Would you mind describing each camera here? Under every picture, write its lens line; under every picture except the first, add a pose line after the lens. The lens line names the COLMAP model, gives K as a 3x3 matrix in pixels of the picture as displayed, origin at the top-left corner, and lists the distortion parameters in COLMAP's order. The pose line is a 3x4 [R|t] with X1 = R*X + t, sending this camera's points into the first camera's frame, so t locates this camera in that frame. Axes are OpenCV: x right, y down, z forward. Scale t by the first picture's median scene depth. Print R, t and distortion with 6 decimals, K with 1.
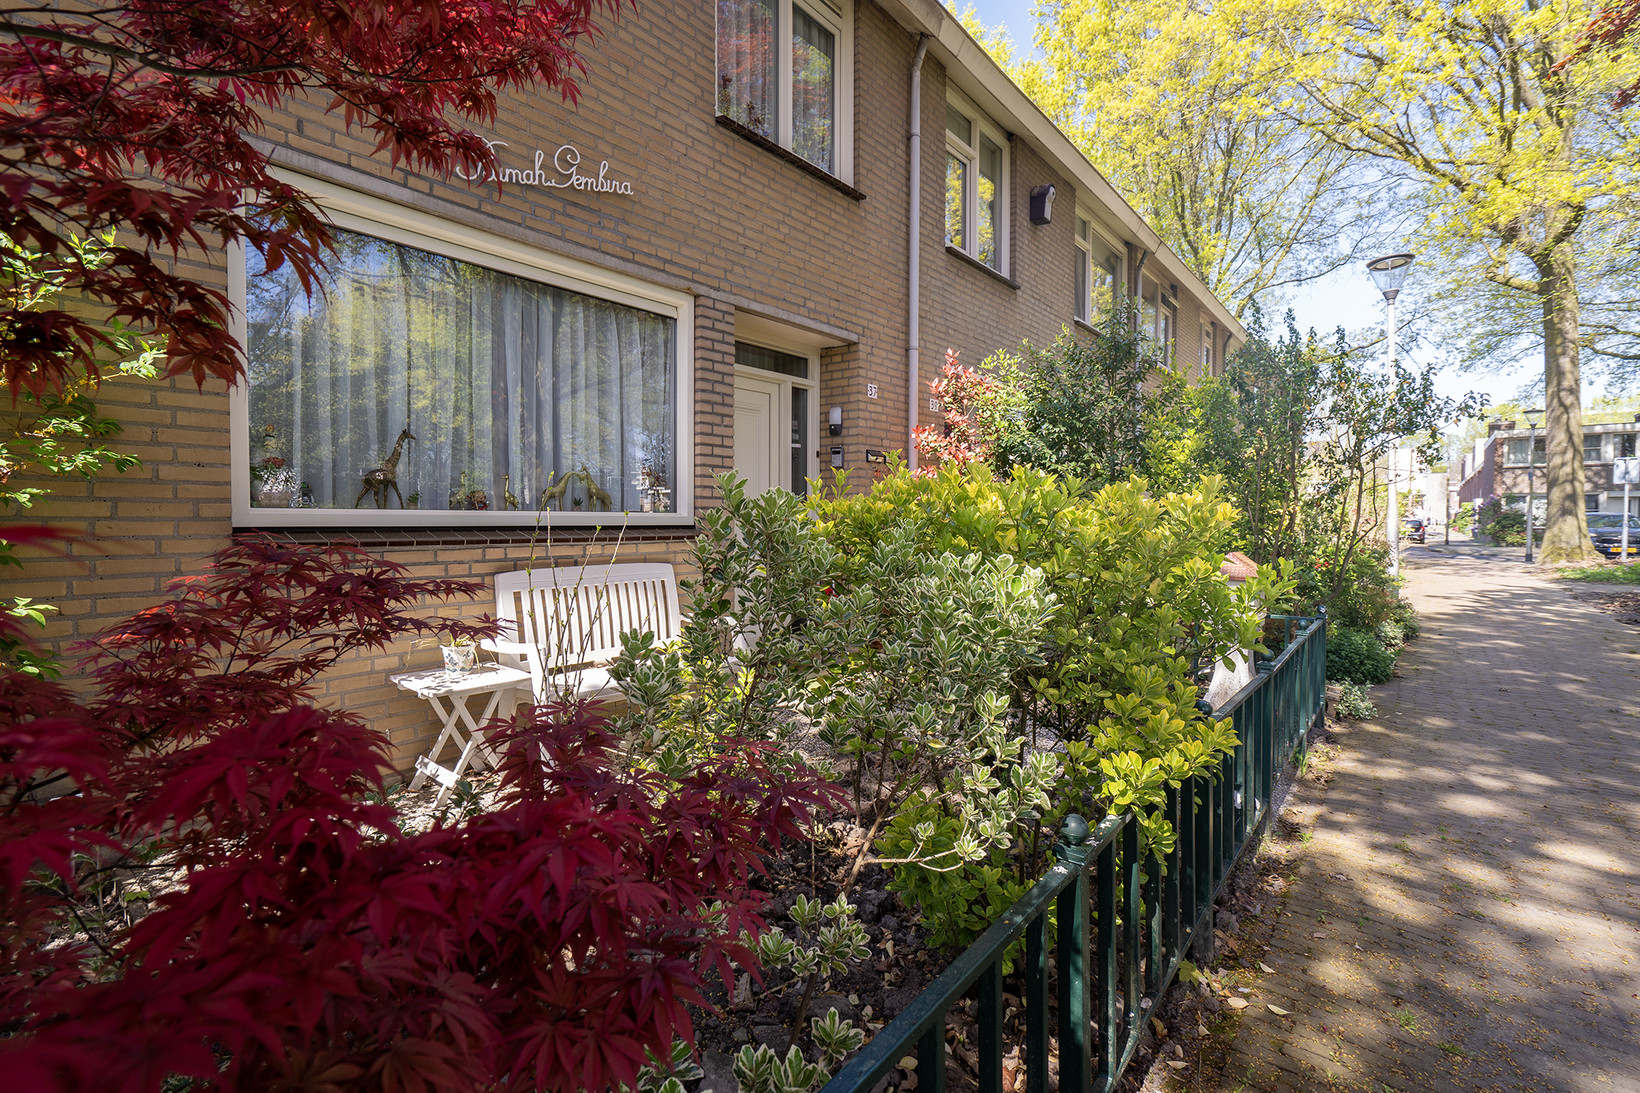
lens RADIAL K [[745.9, 0, 817.9], [0, 745.9, 524.5], [0, 0, 1]] dist [0.001441, 0.000102]
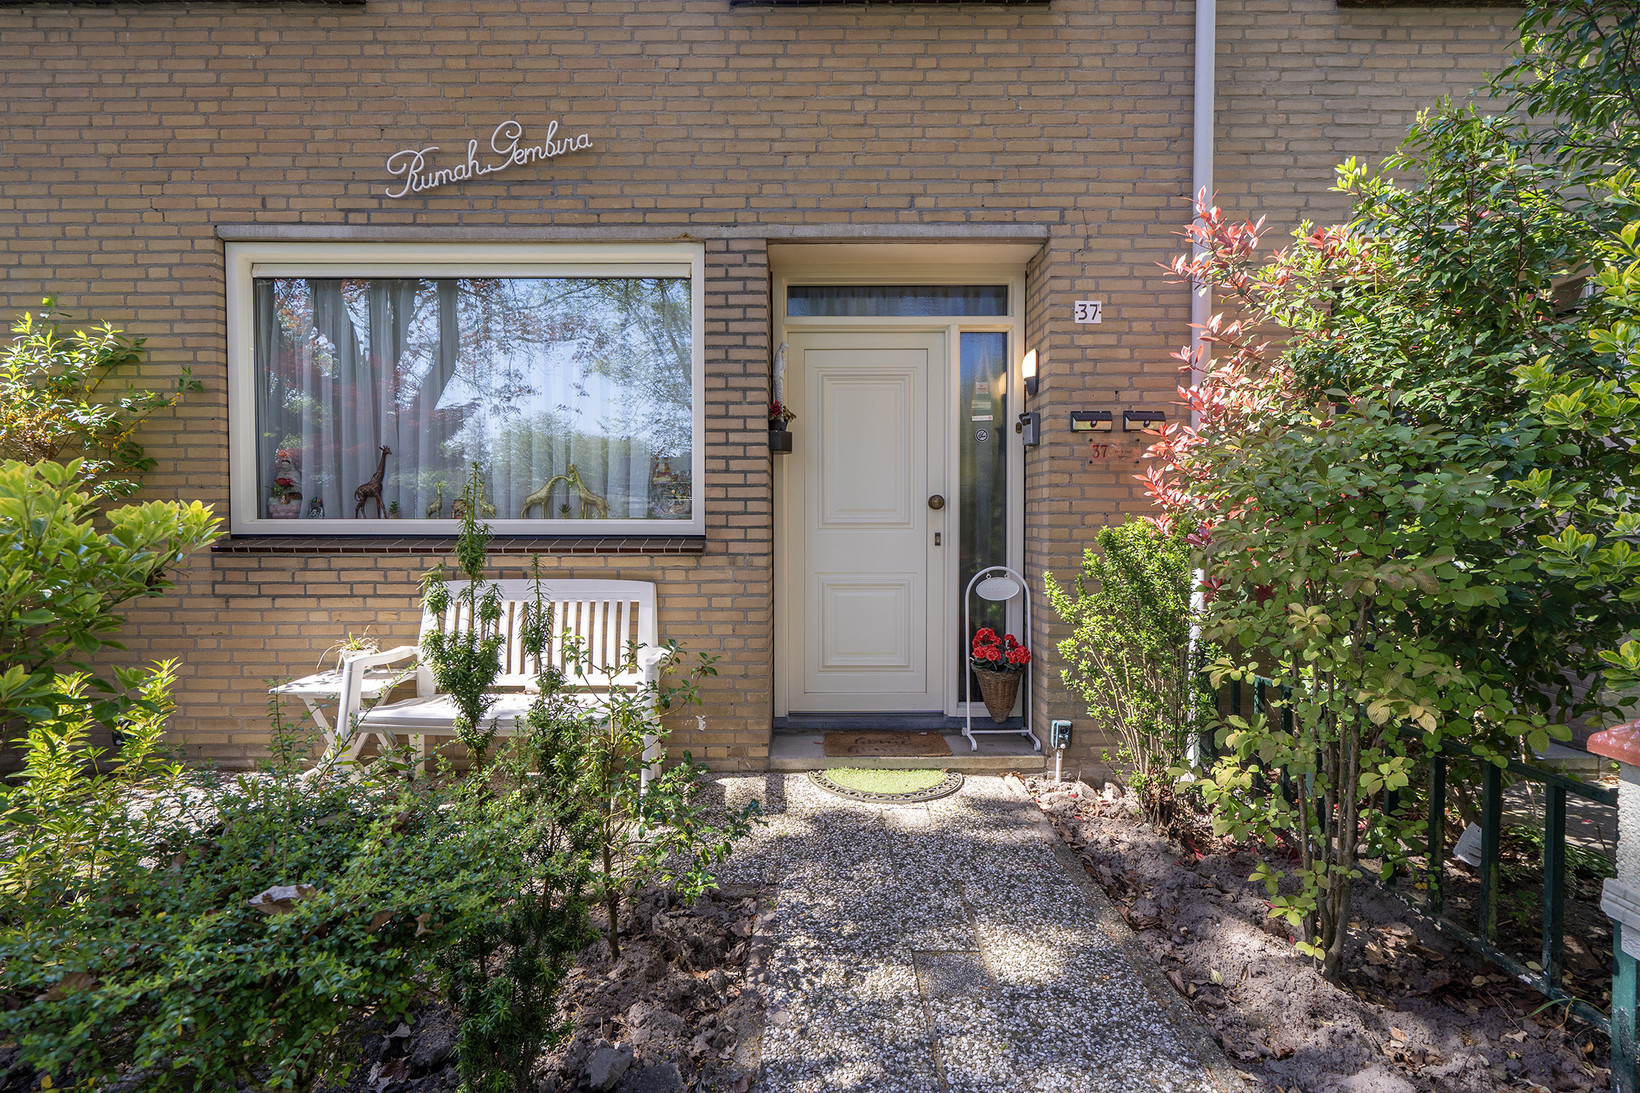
lens RADIAL K [[739.9, 0, 840.8], [0, 739.9, 543.9], [0, 0, 1]] dist [-0.002823, -0.000075]
pose [[0.633505, 0.010404, -0.773668, 0.363222], [-0.003966, 0.999940, 0.010199, 0.001125], [0.773728, -0.003393, 0.633509, 0.422775]]
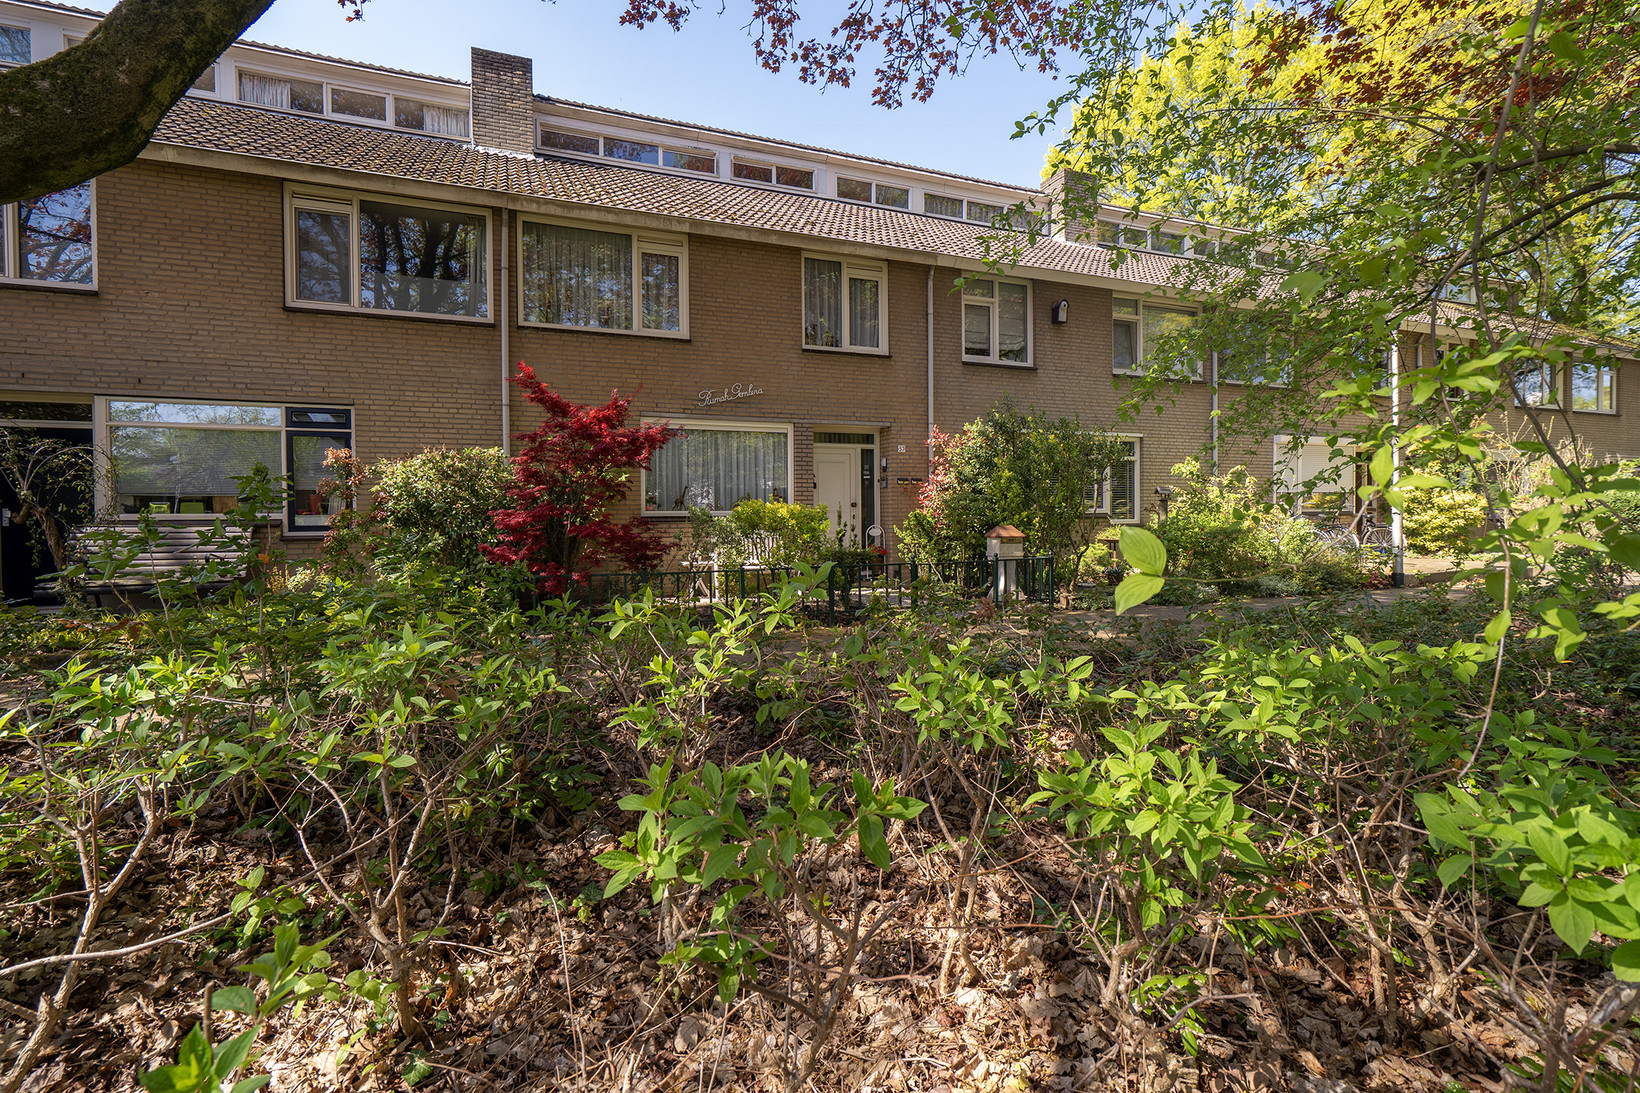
lens RADIAL K [[745.9, 0, 817.9], [0, 745.9, 524.5], [0, 0, 1]] dist [0.001441, 0.000102]
pose [[0.869290, -0.004558, -0.494282, 0.781049], [0.006614, 0.999975, 0.002410, 0.017929], [0.494258, -0.005364, 0.869299, -0.778644]]
